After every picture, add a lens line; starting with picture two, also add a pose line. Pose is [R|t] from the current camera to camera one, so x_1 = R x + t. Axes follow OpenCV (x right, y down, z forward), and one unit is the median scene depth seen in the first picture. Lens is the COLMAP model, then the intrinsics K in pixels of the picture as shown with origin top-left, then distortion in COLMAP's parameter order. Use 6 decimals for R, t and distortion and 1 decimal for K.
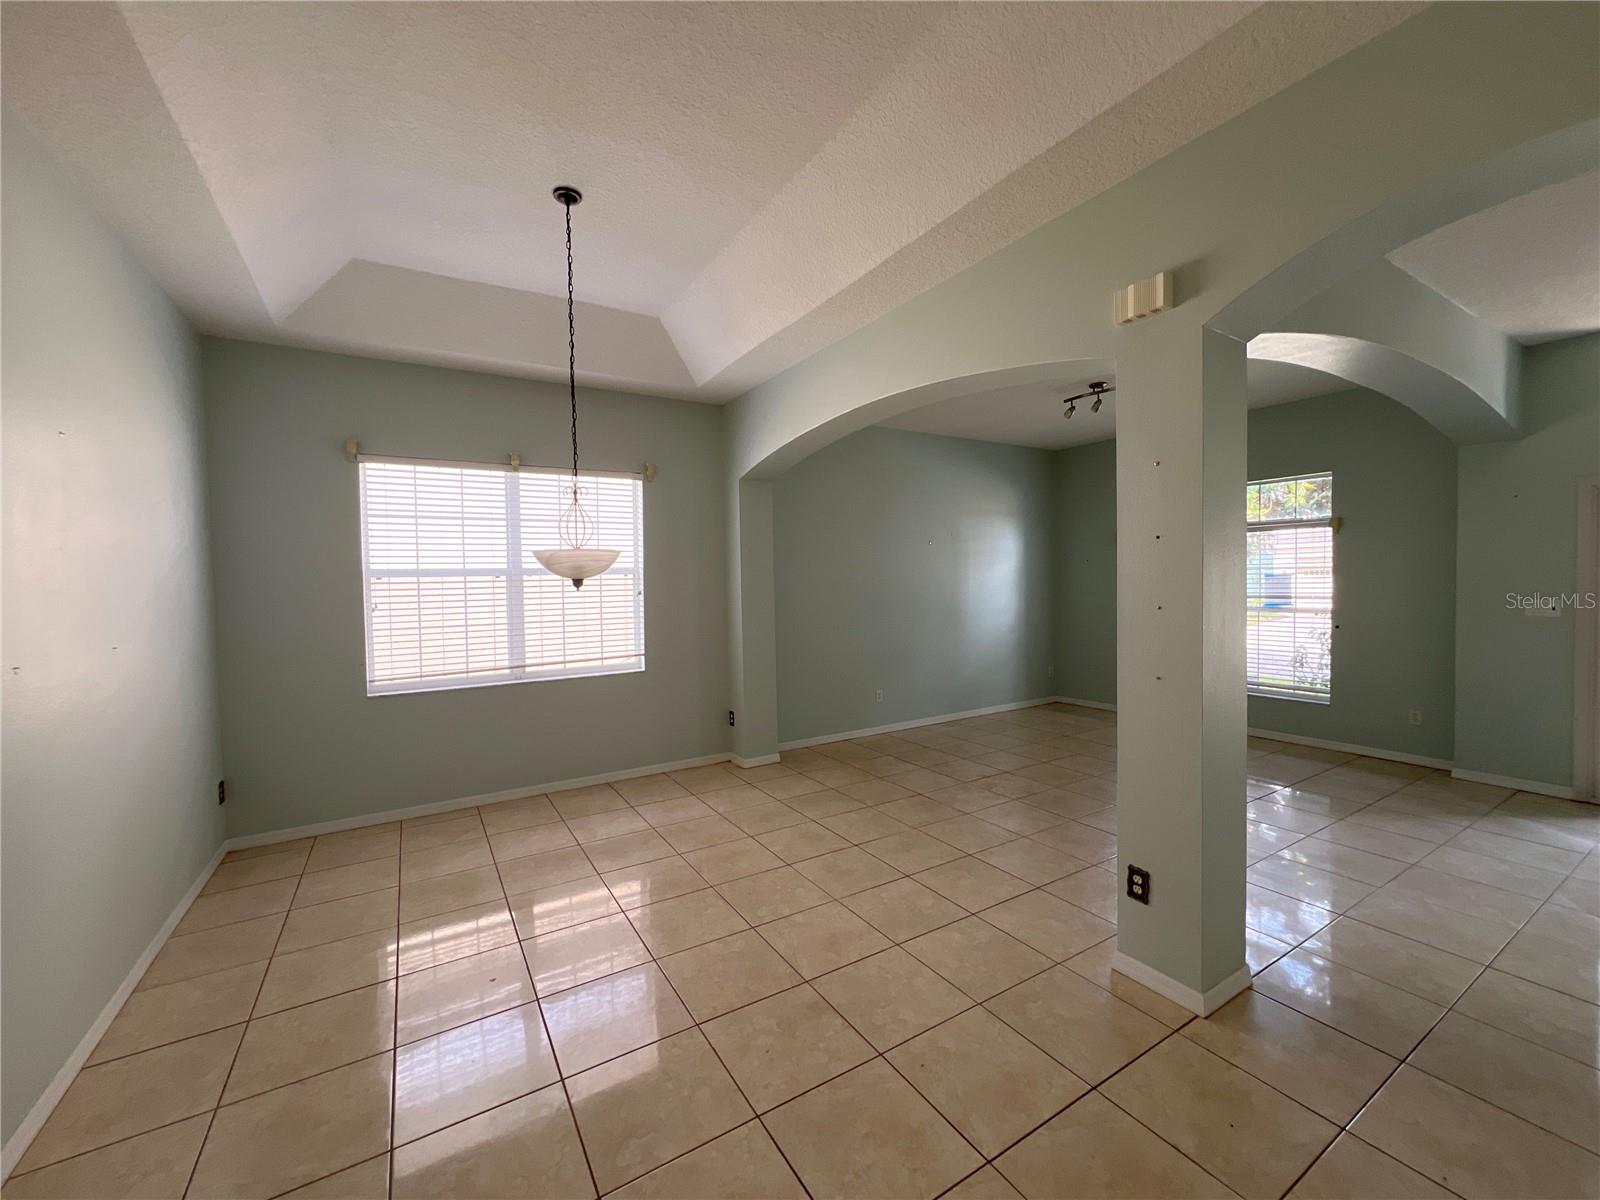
lens RADIAL K [[636.3, 0, 784.9], [0, 636.3, 602.8], [0, 0, 1]] dist [0.002477, 0.000128]
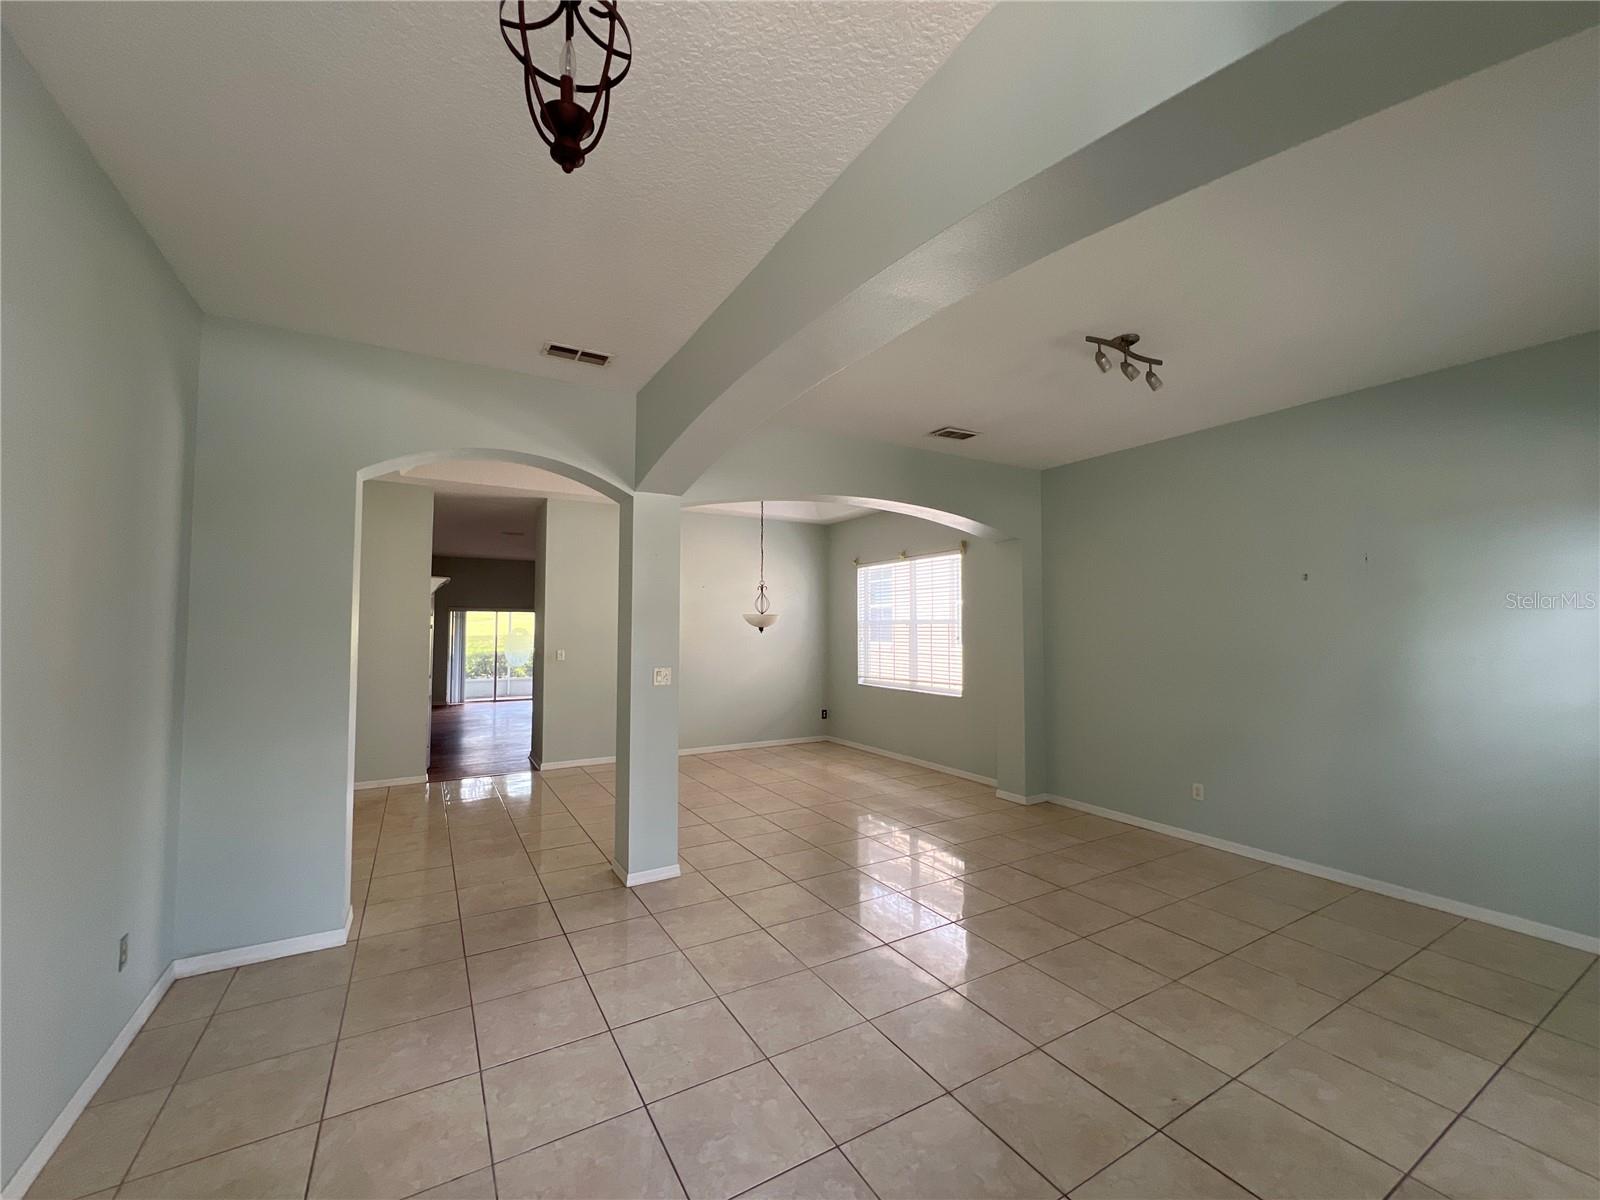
lens RADIAL K [[636.3, 0, 792.8], [0, 636.3, 593.5], [0, 0, 1]] dist [0.002477, 0.000128]
pose [[-0.002134, -0.034858, -0.999390, 1.195791], [-0.038354, 0.998660, -0.034750, -0.052385], [0.999262, 0.038257, -0.003468, 0.699403]]
